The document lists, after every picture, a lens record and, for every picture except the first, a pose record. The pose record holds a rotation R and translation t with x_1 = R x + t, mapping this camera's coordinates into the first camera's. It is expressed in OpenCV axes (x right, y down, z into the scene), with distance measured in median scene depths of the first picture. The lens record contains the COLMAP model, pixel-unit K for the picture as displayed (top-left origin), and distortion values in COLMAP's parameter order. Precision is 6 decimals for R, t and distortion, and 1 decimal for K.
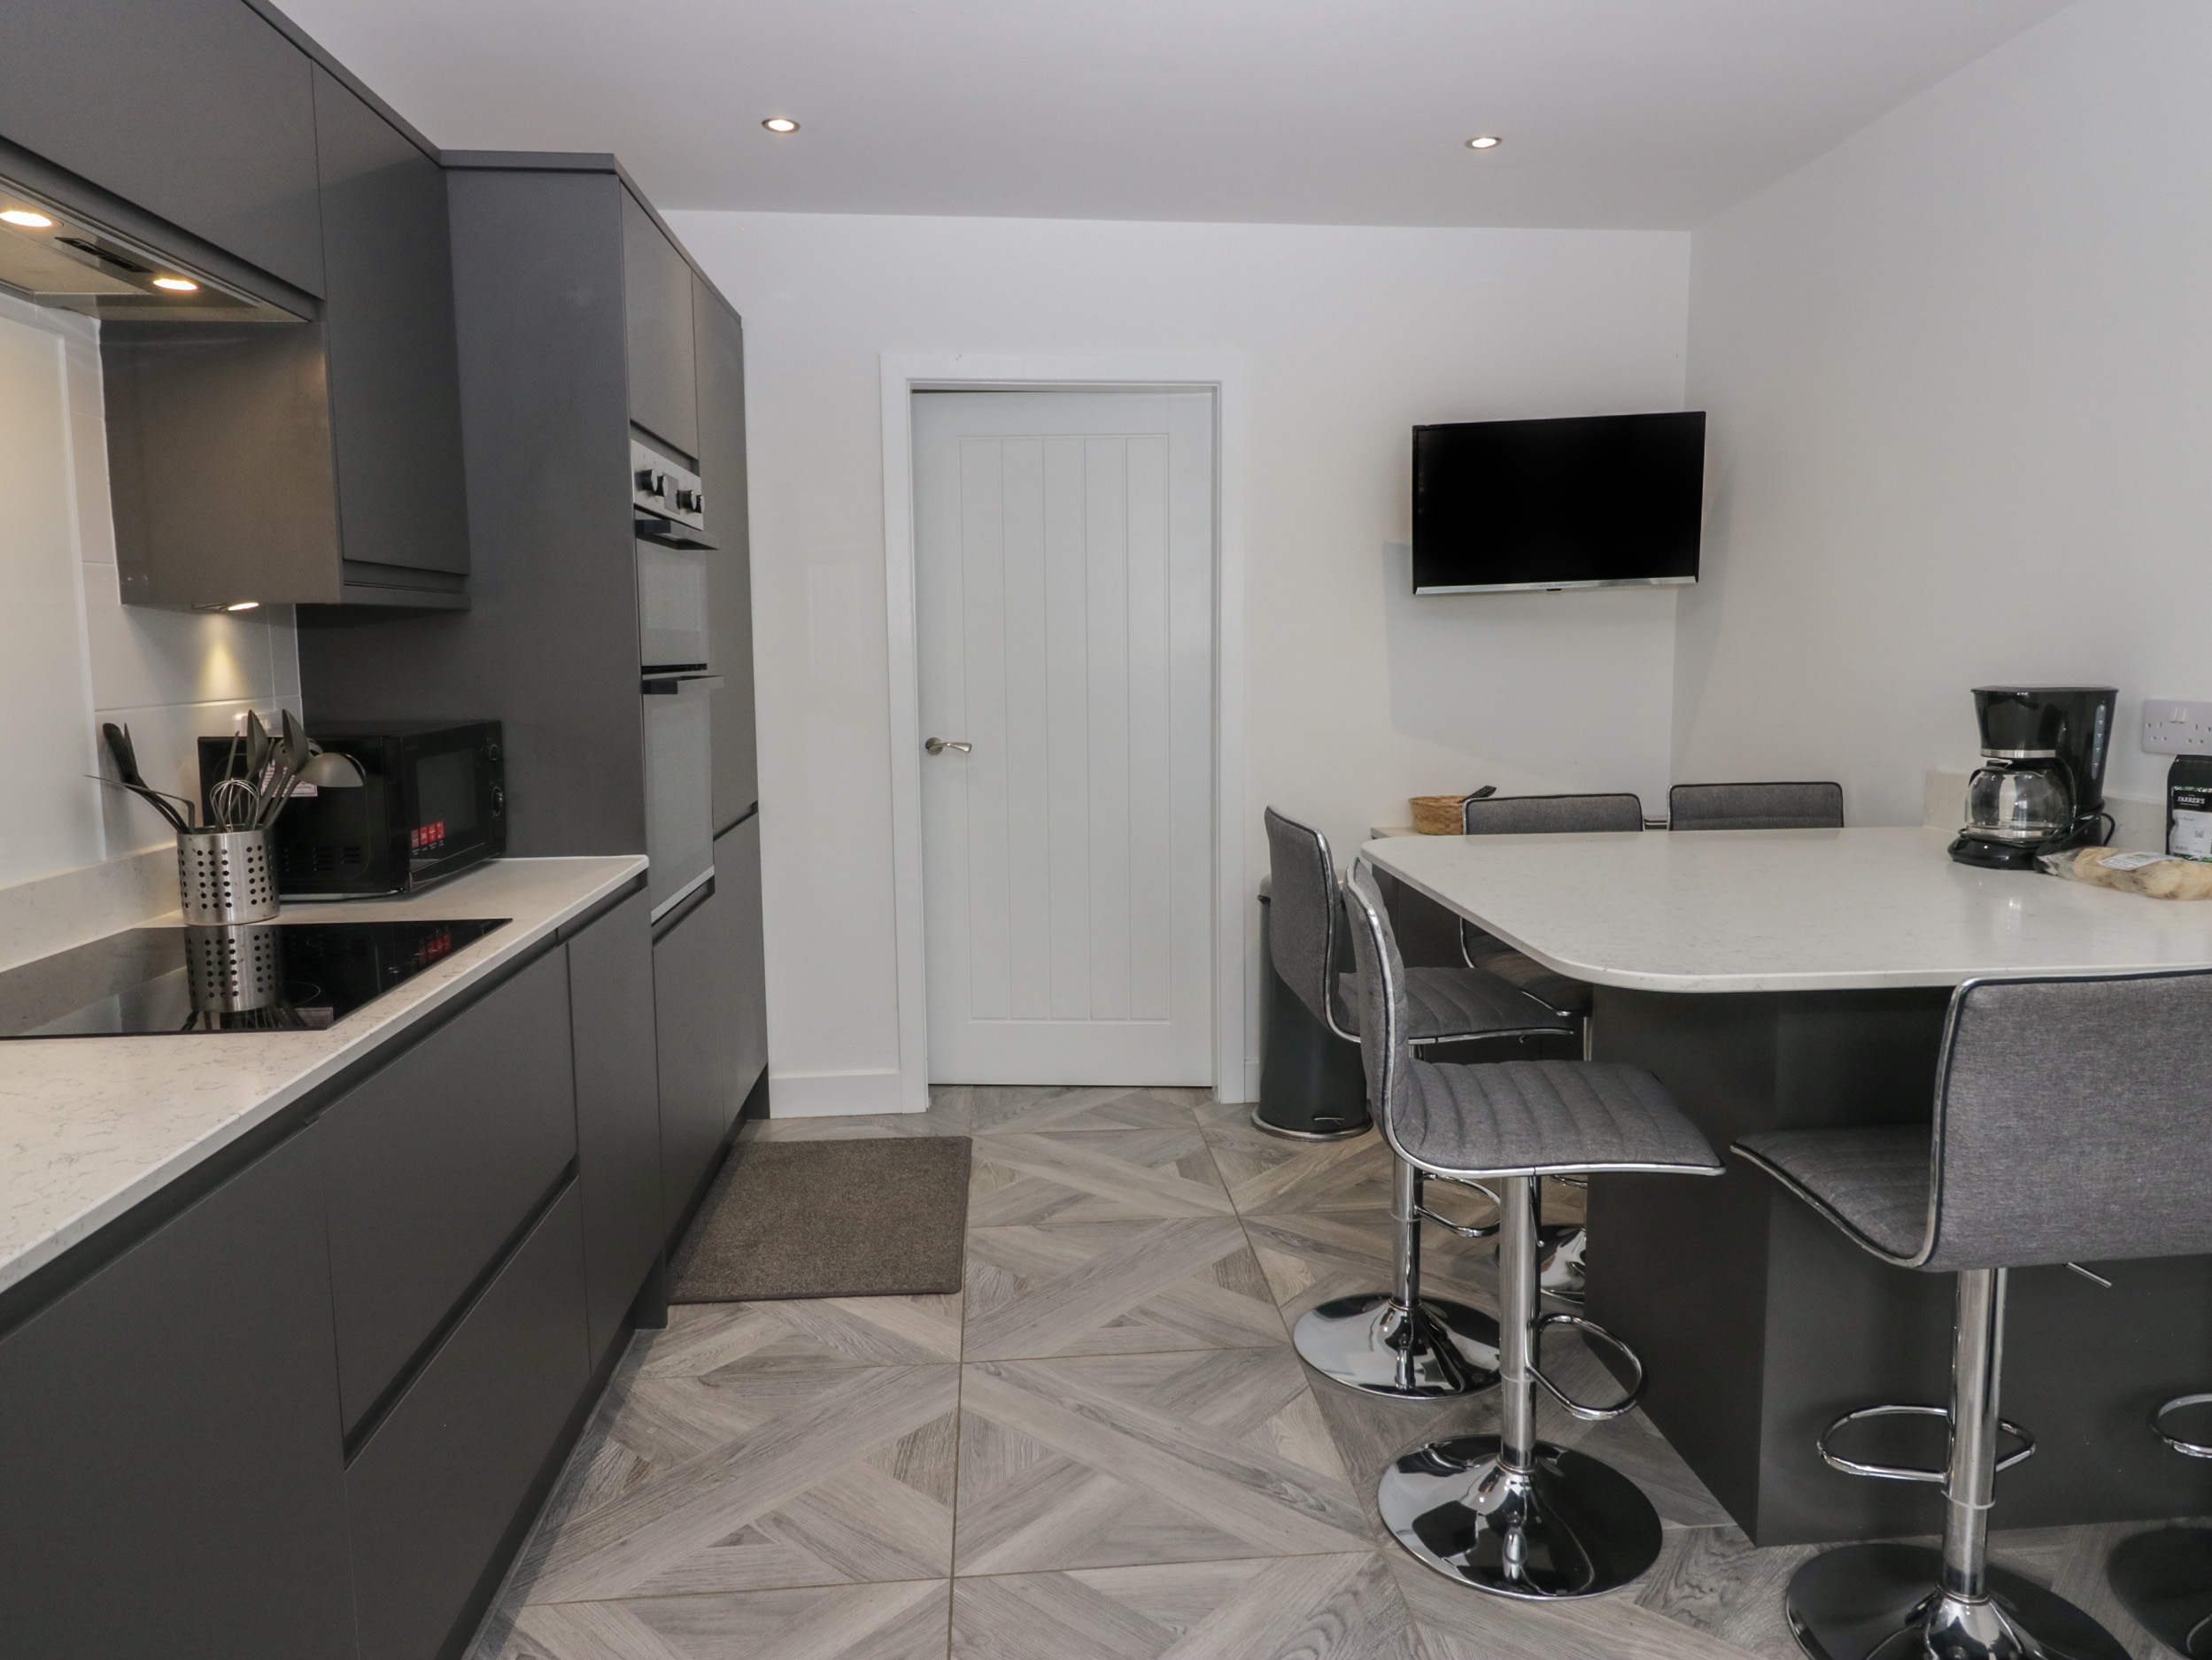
lens RADIAL K [[1452.1, 0, 1140.1], [0, 1452.1, 801.3], [0, 0, 1]] dist [0.004054, 0.001253]
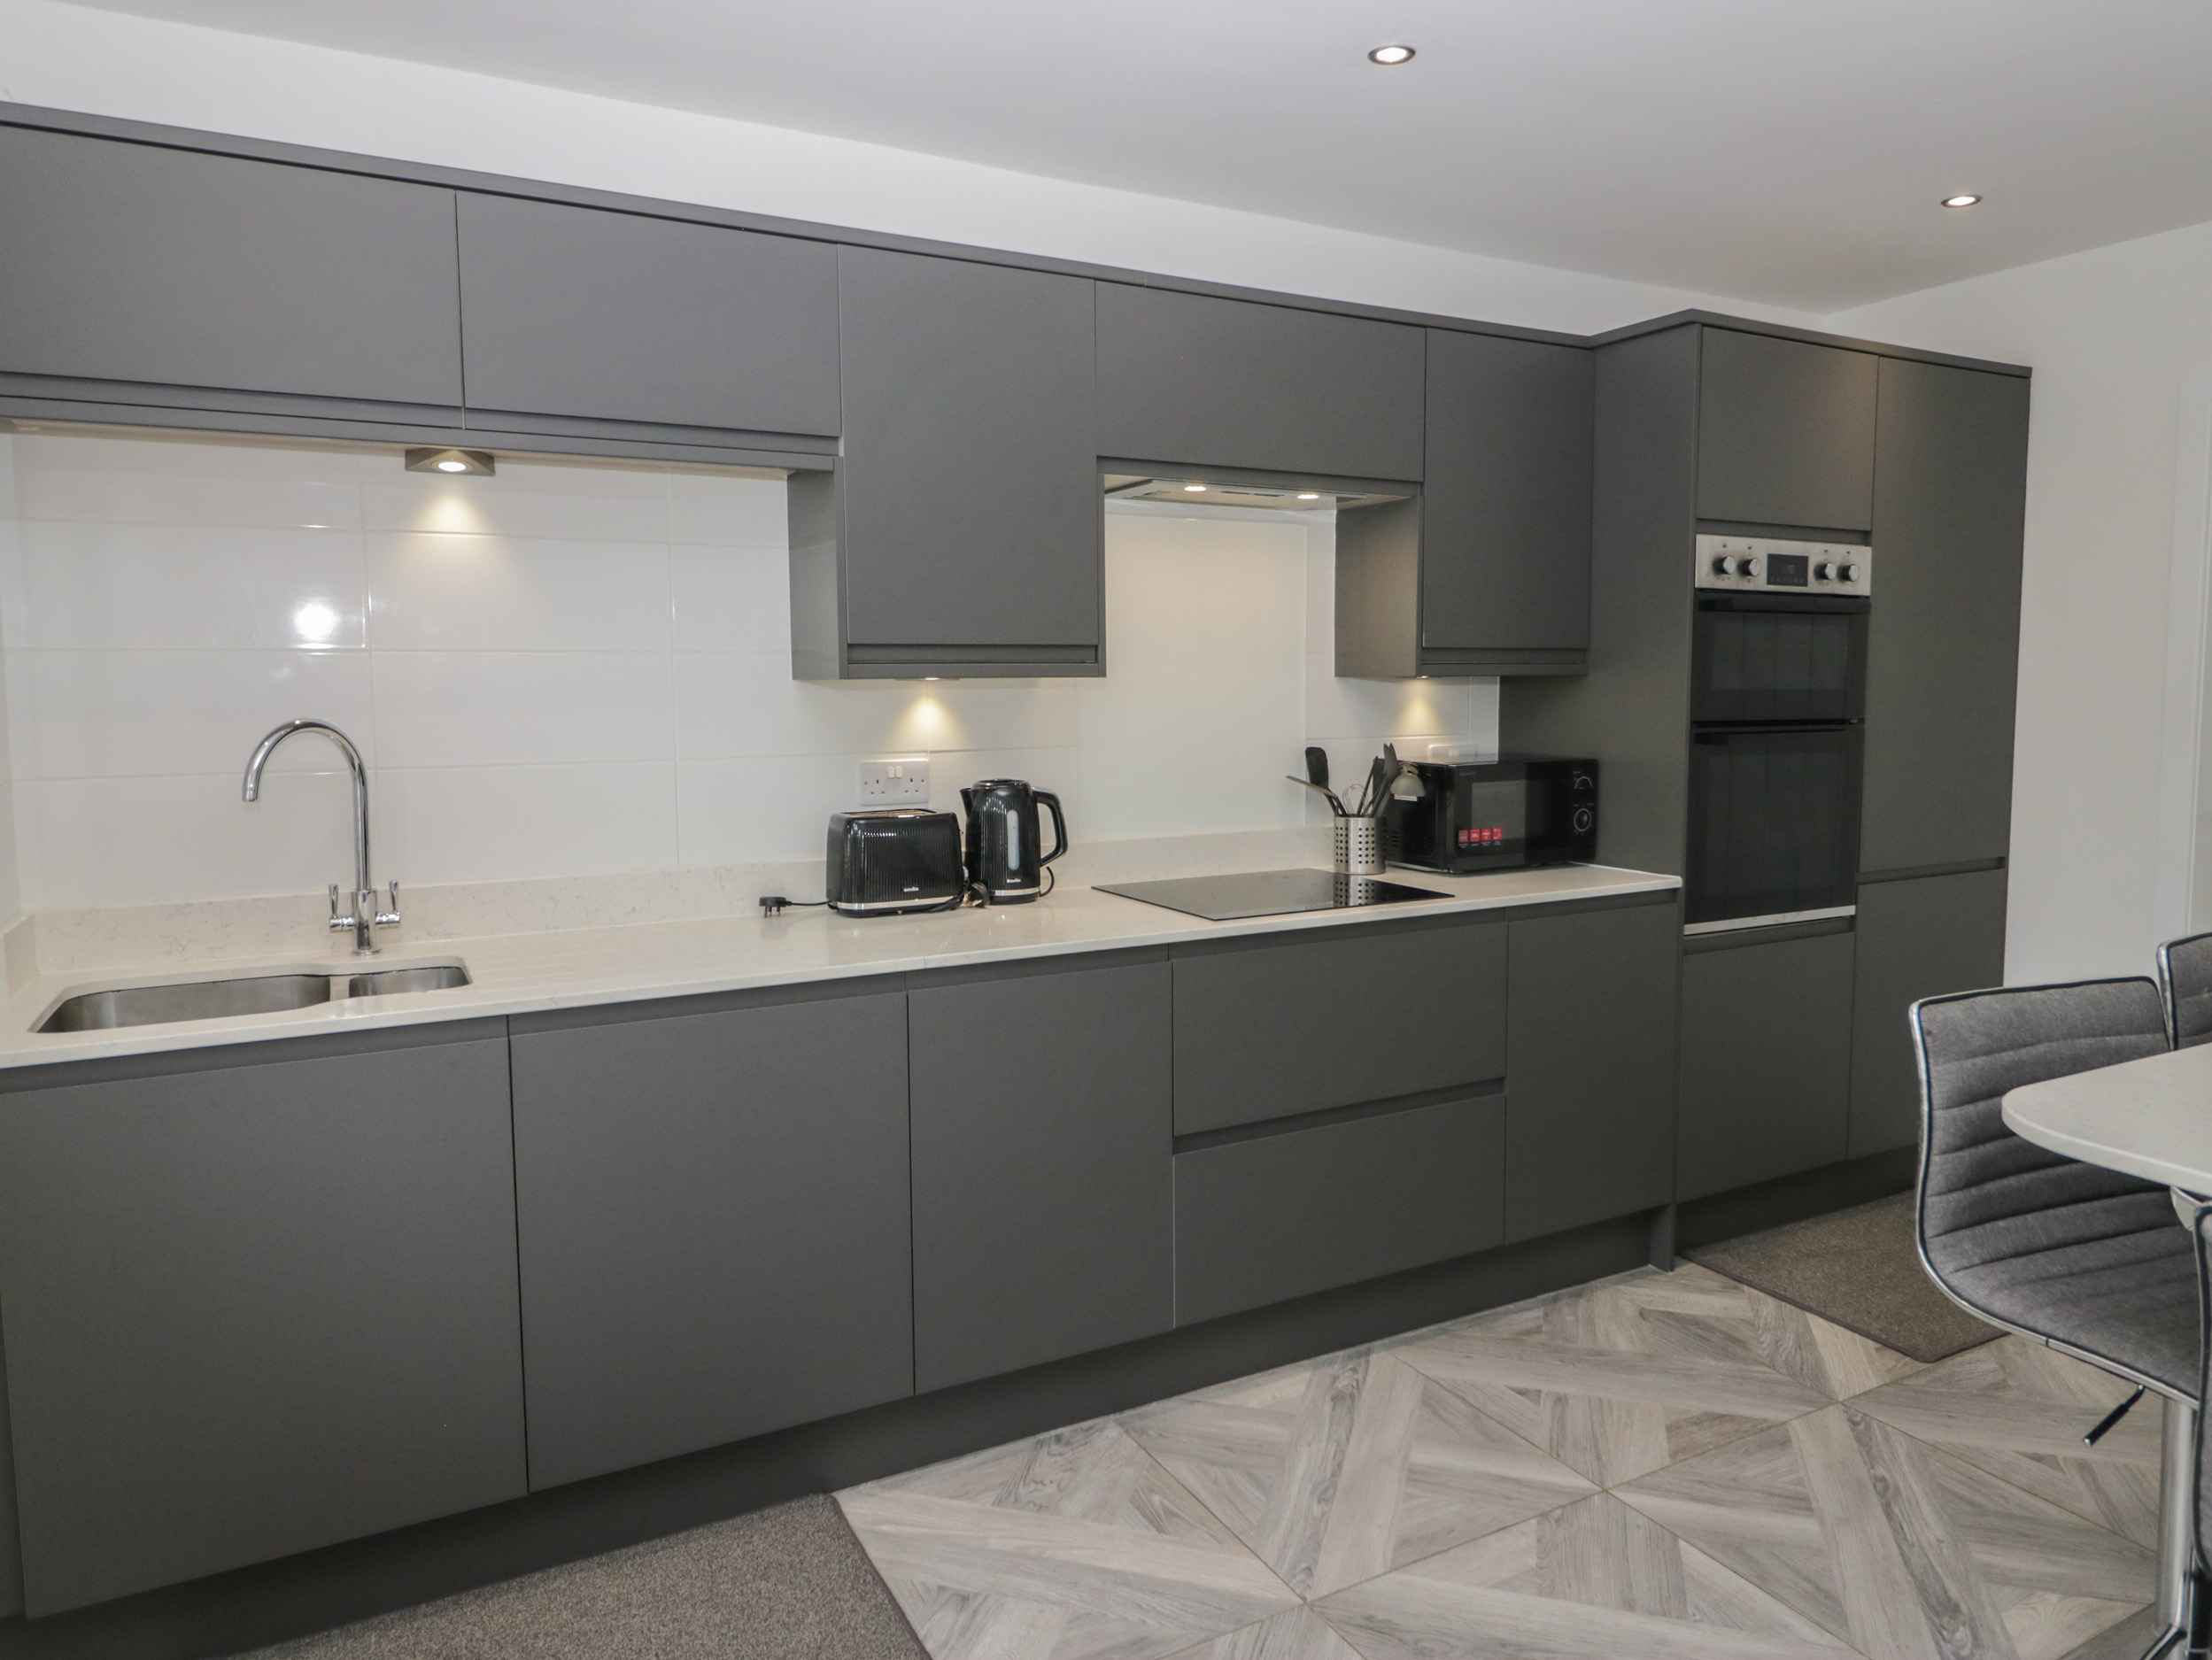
lens RADIAL K [[1452.1, 0, 1140.1], [0, 1452.1, 801.3], [0, 0, 1]] dist [0.004054, 0.001253]
pose [[0.395311, 0.076177, -0.915383, 0.675784], [-0.098250, 0.994345, 0.040319, -0.034118], [0.913278, 0.073998, 0.400559, 0.115609]]
